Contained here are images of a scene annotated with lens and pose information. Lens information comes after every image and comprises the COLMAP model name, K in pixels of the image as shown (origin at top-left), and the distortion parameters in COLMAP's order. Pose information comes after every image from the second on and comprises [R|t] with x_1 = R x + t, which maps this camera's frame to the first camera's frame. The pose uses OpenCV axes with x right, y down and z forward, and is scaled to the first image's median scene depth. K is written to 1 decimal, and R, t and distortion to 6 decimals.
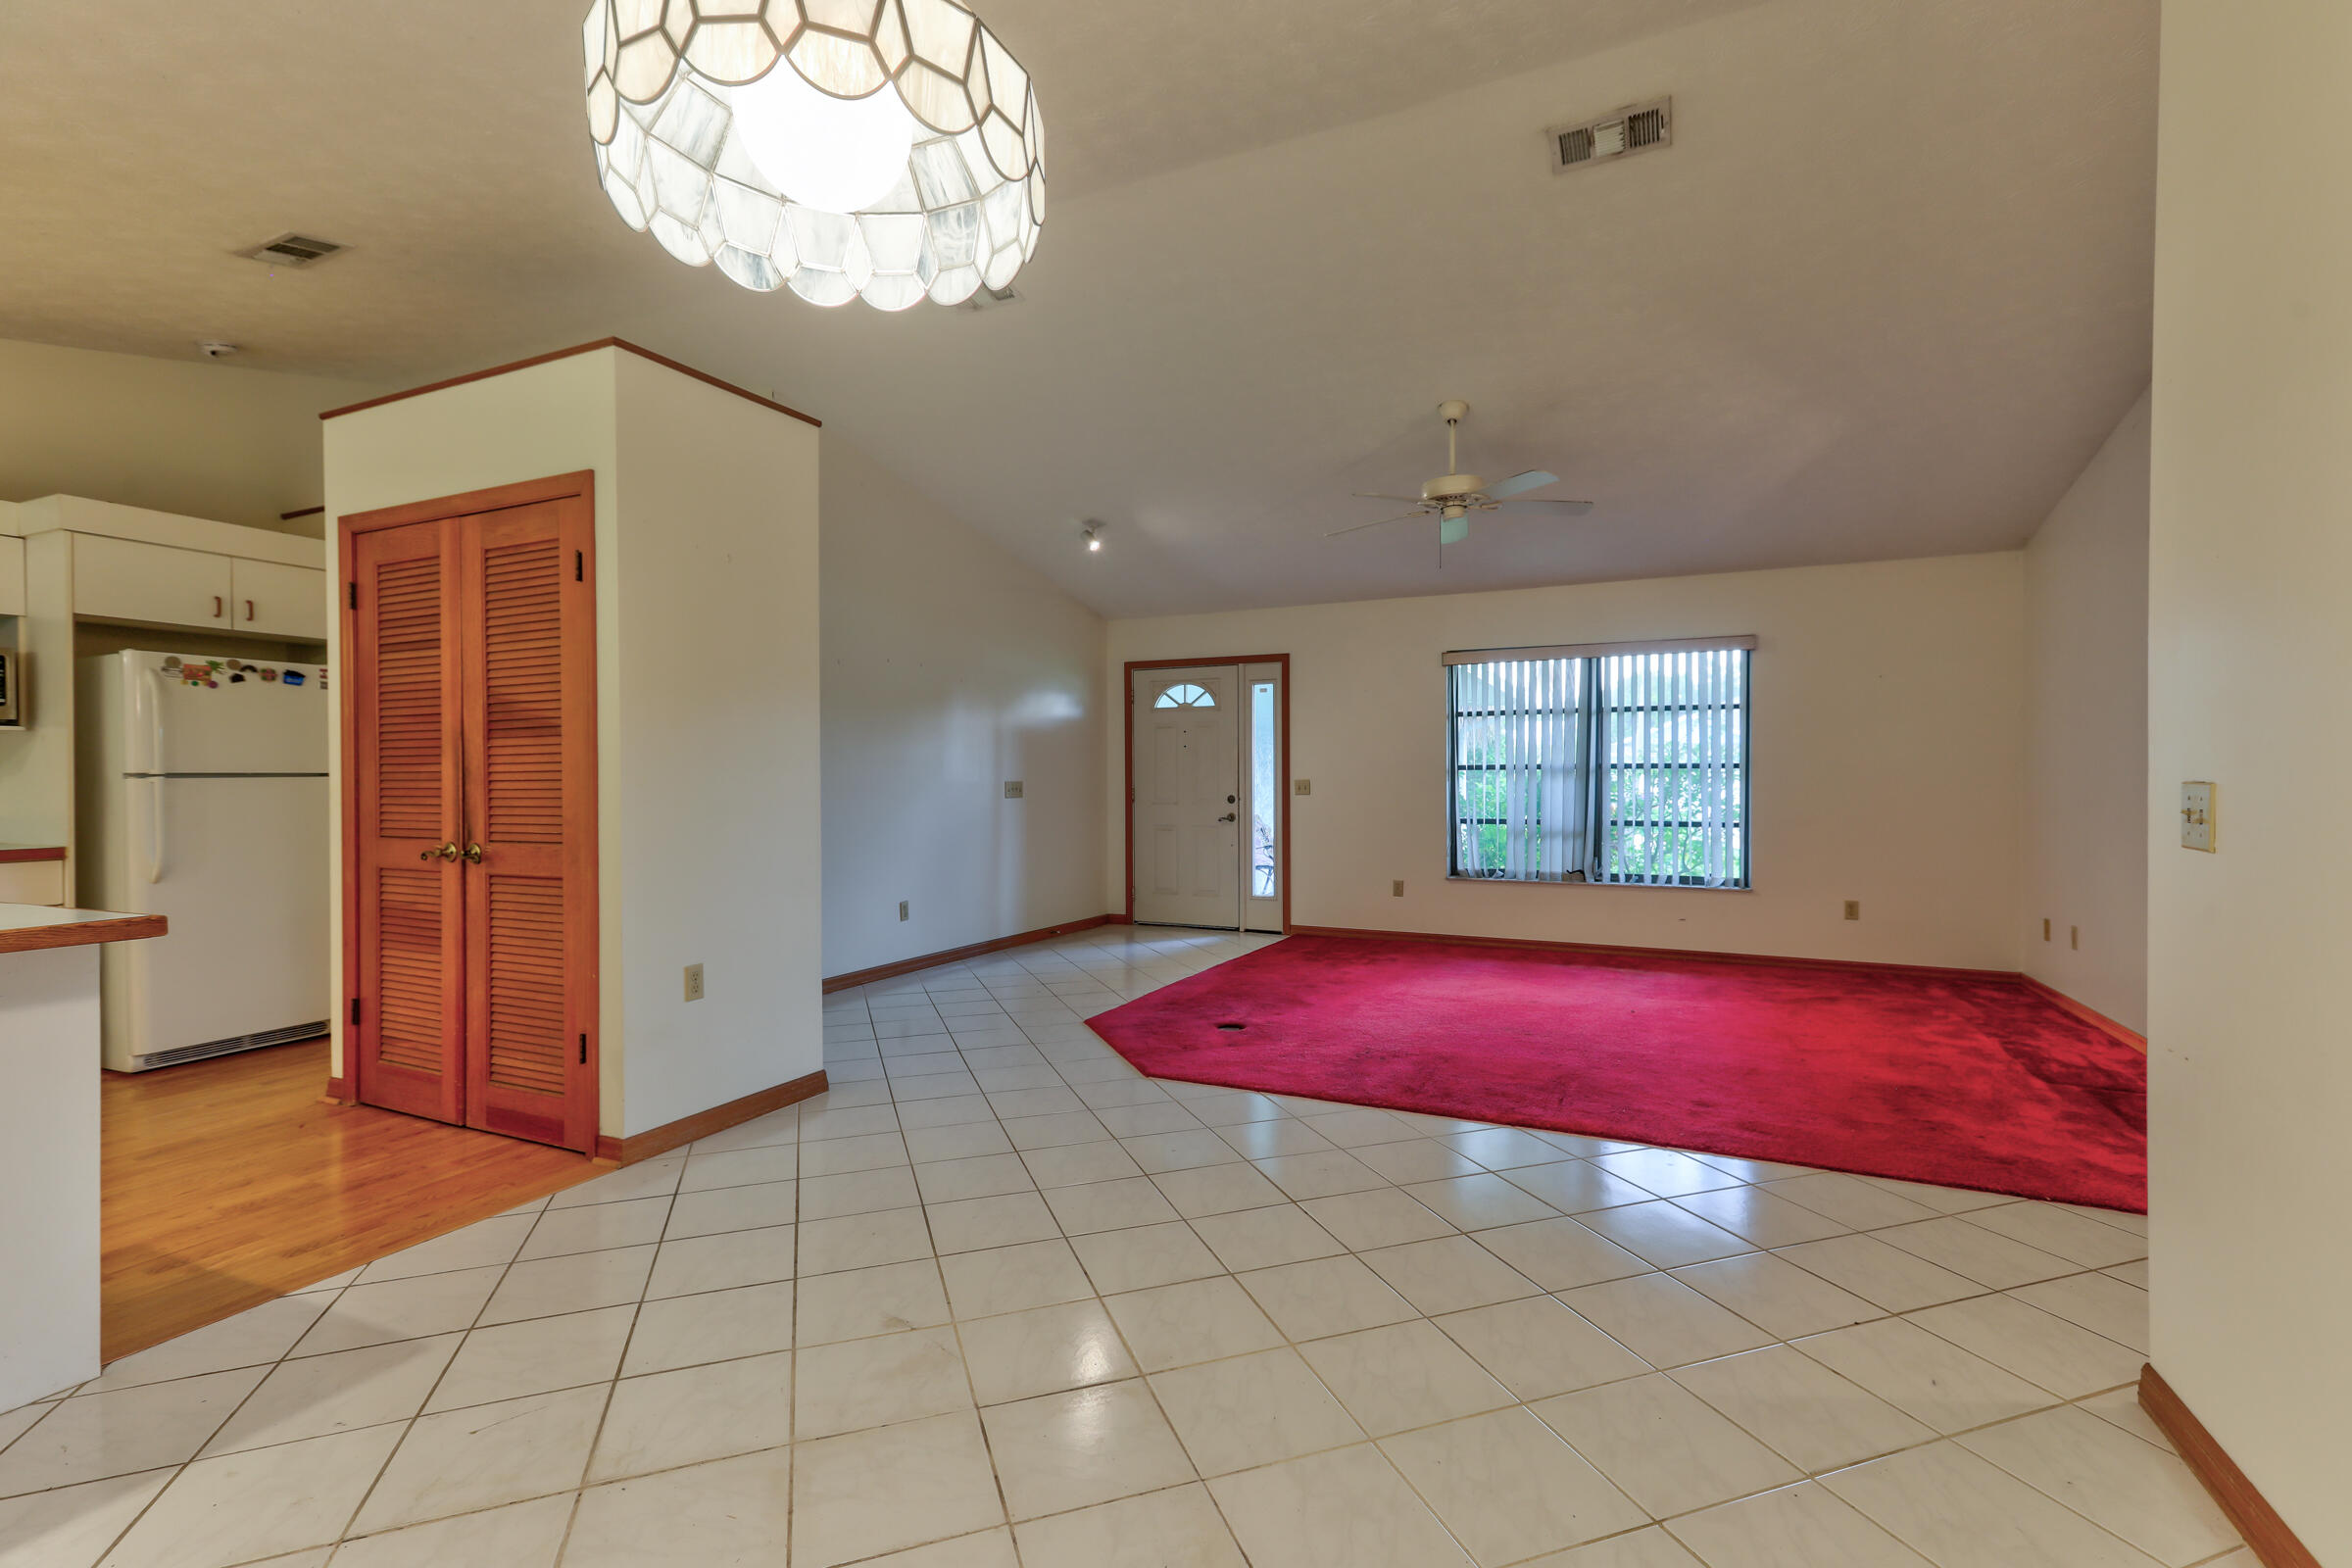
lens RADIAL K [[1055.8, 0, 1182.8], [0, 1055.8, 792.4], [0, 0, 1]] dist [0.017096, 0.003418]
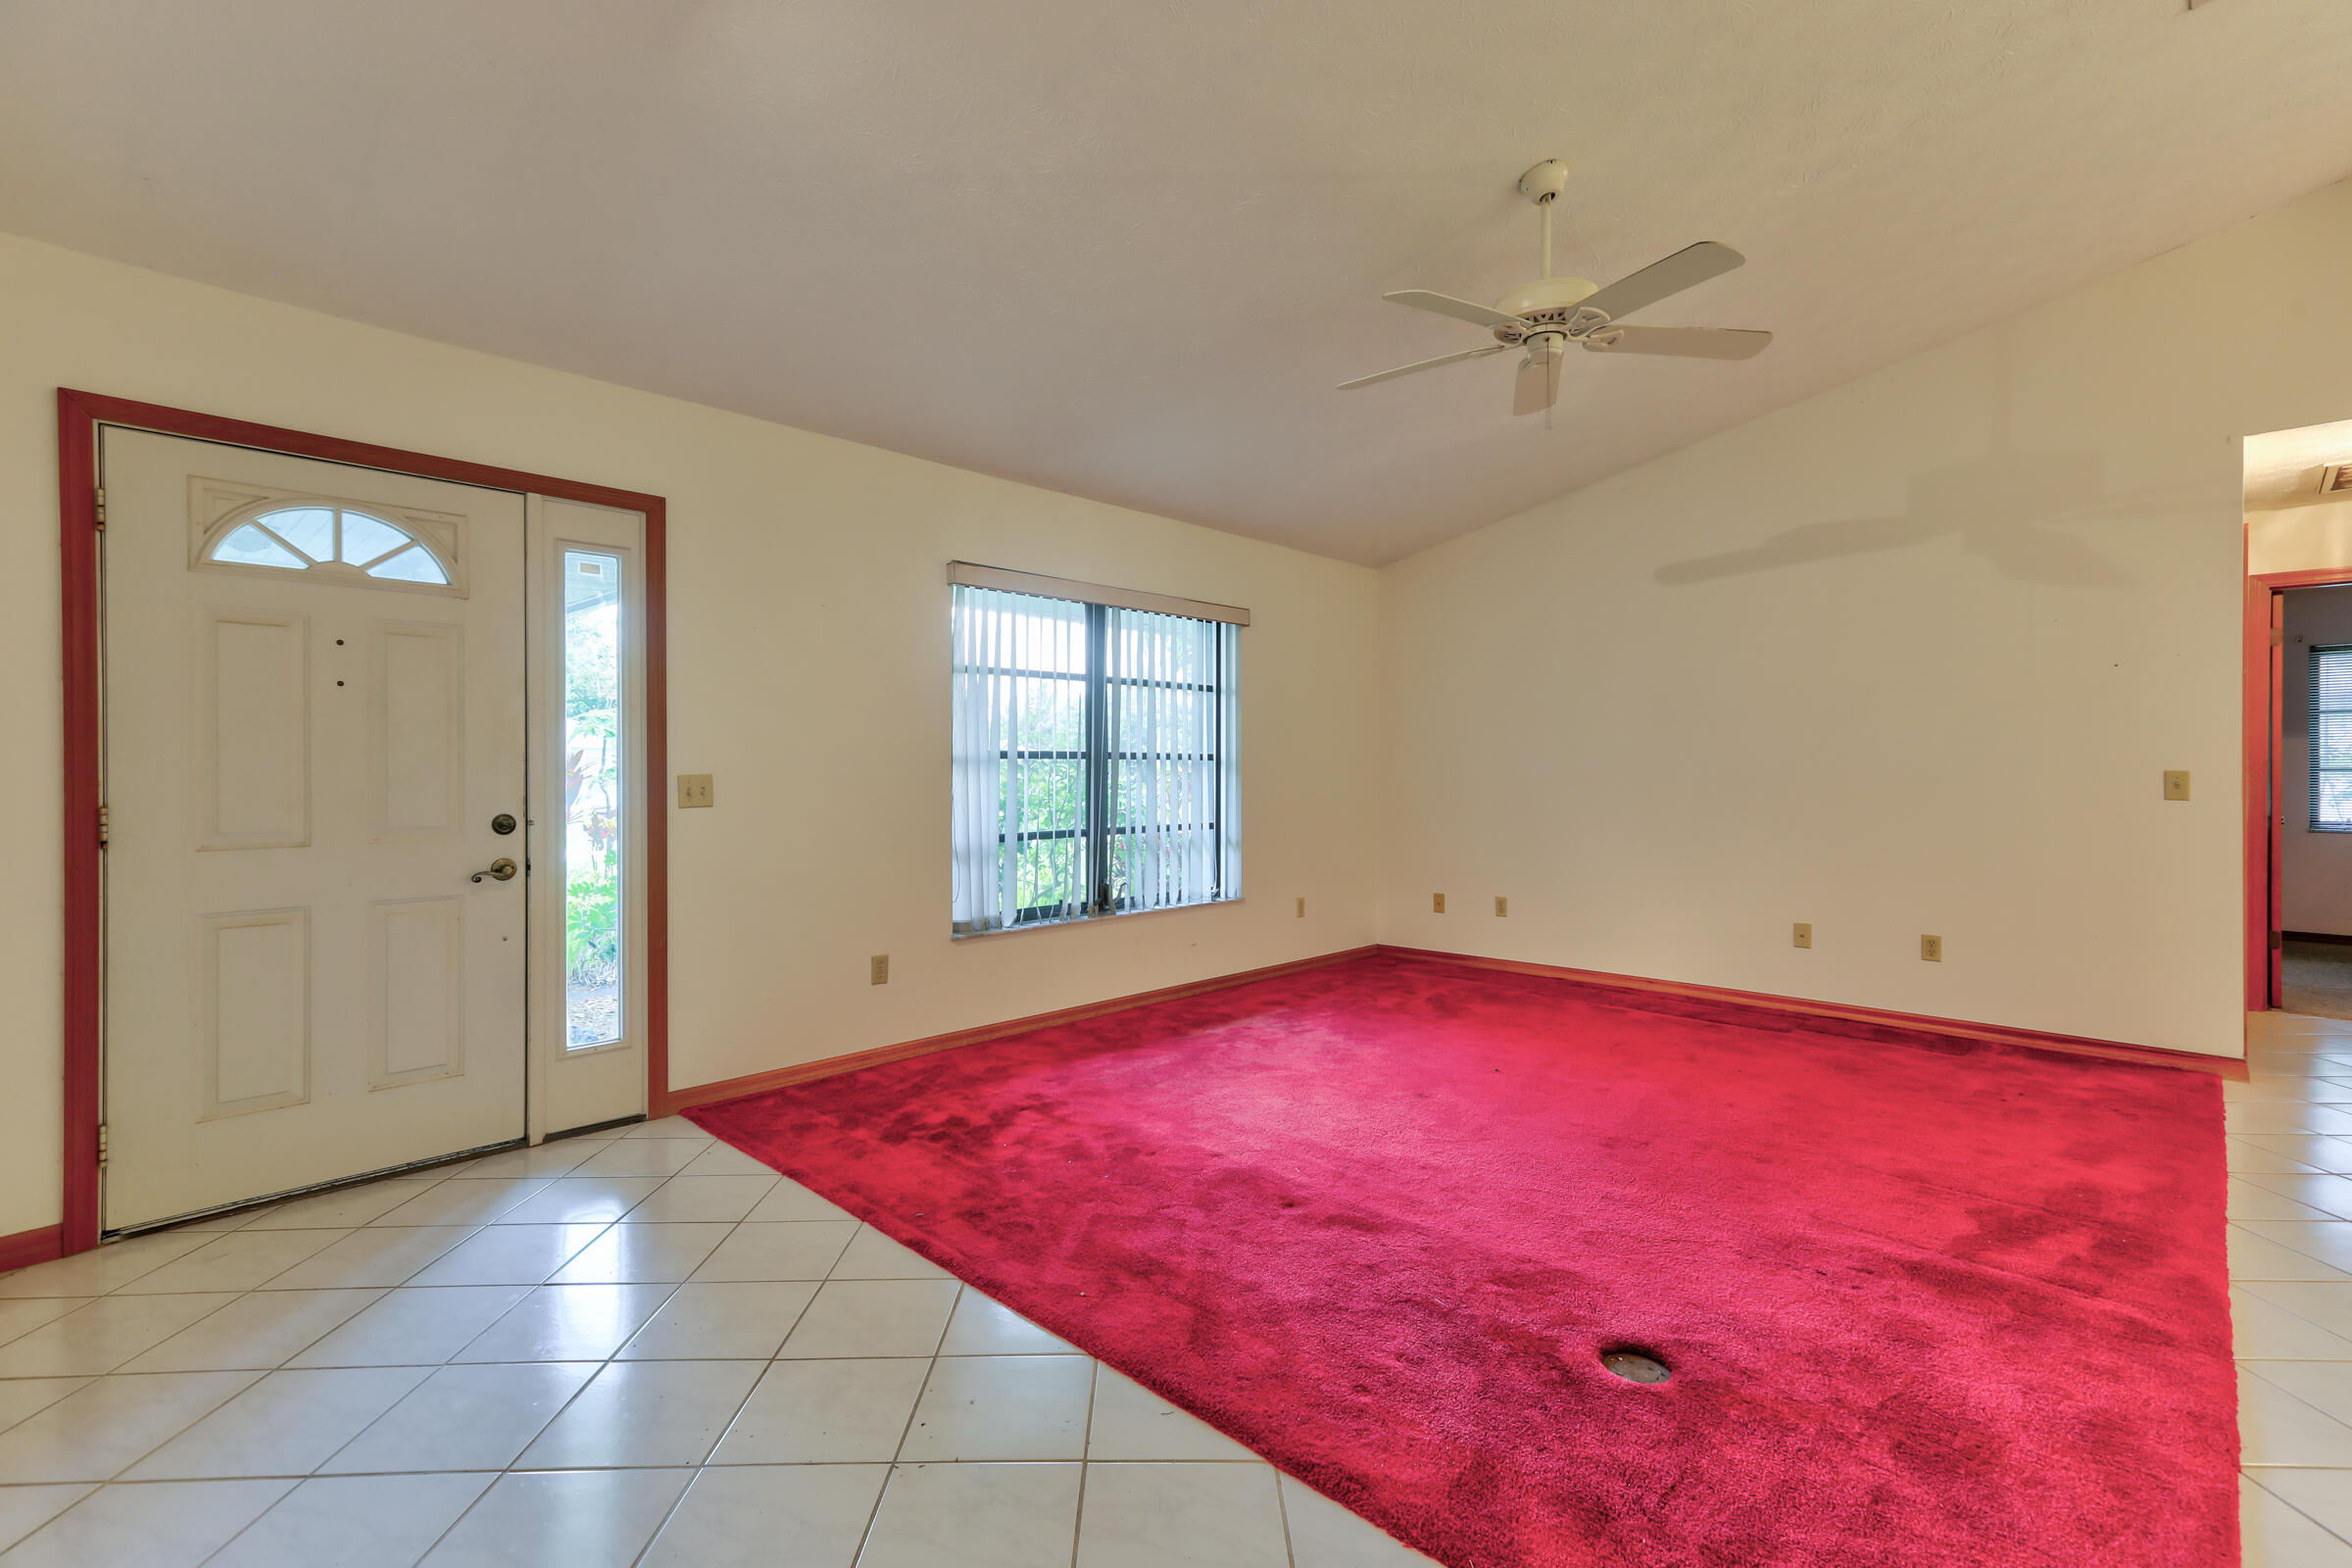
lens RADIAL K [[1055.8, 0, 1170.8], [0, 1055.8, 771.6], [0, 0, 1]] dist [0.017096, 0.003418]
pose [[0.329751, -0.003326, 0.944062, -0.254064], [0.010125, 0.999949, -0.000014, -0.011055], [-0.944014, 0.009563, 0.329767, 0.629091]]
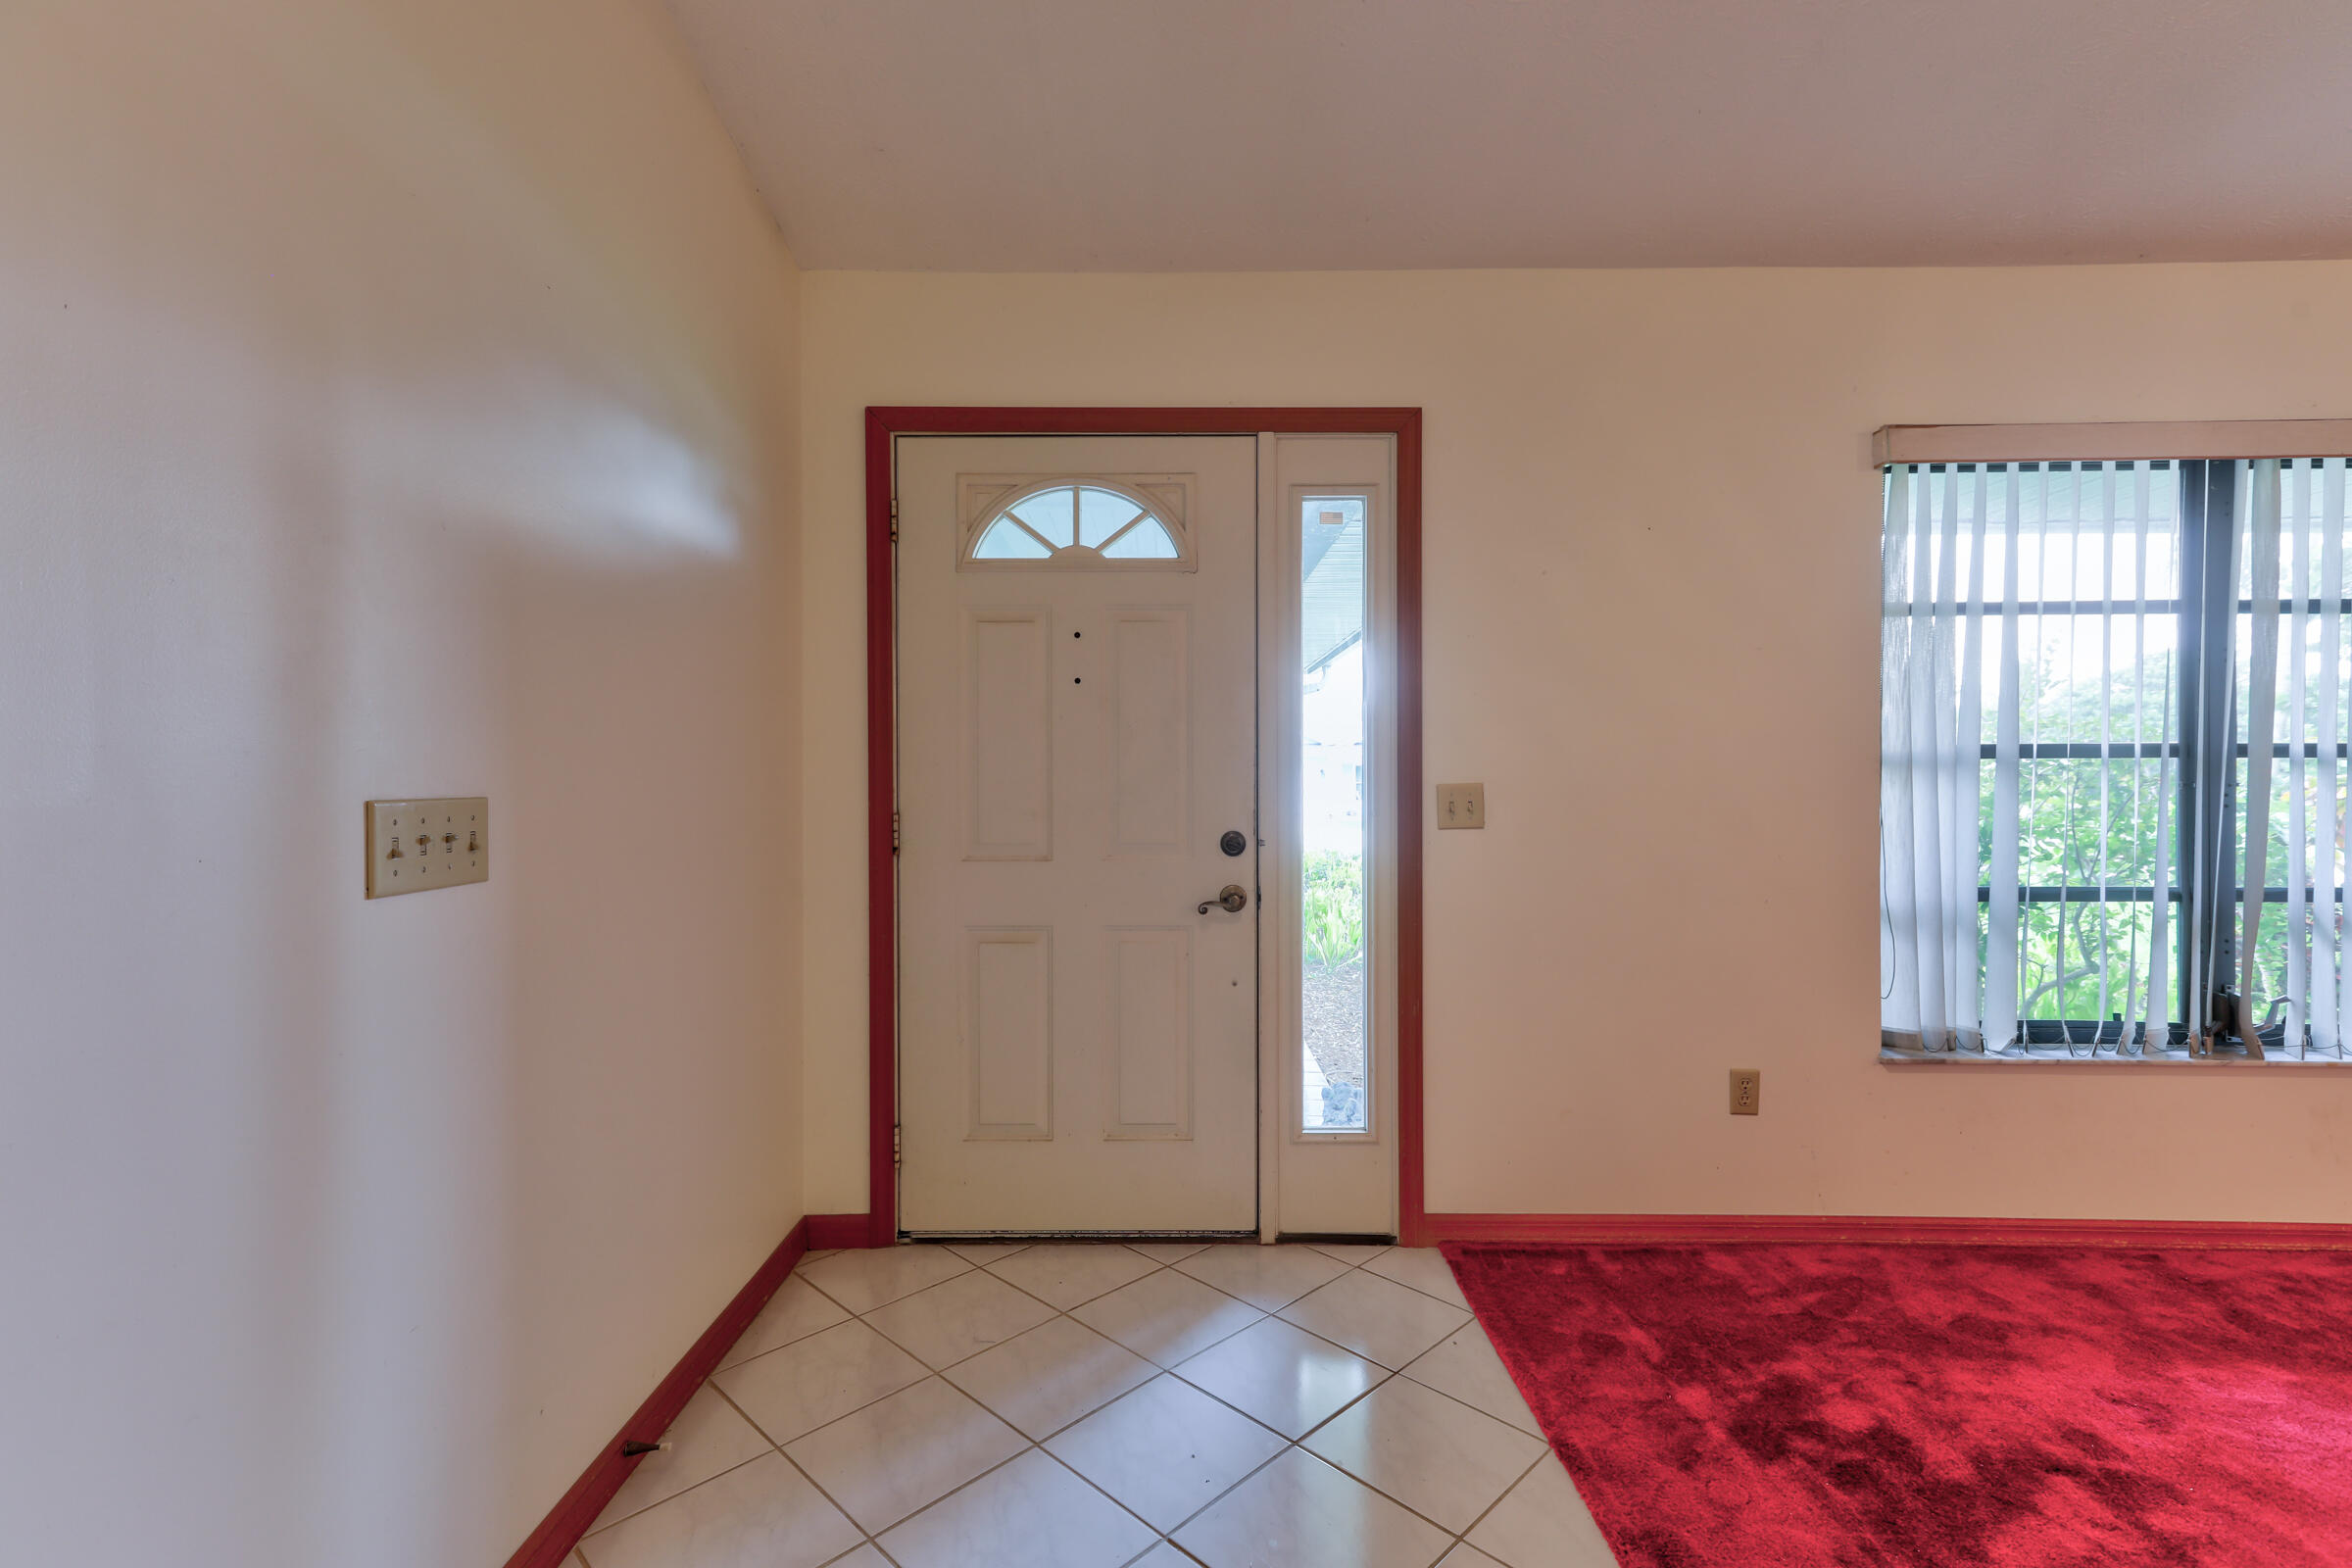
lens RADIAL K [[1055.8, 0, 1173.9], [0, 1055.8, 781.8], [0, 0, 1]] dist [0.017096, 0.003418]
pose [[0.903893, -0.003287, 0.427746, -0.112266], [0.005155, 0.999982, -0.003209, -0.011863], [-0.427727, 0.005105, 0.903893, 0.712940]]
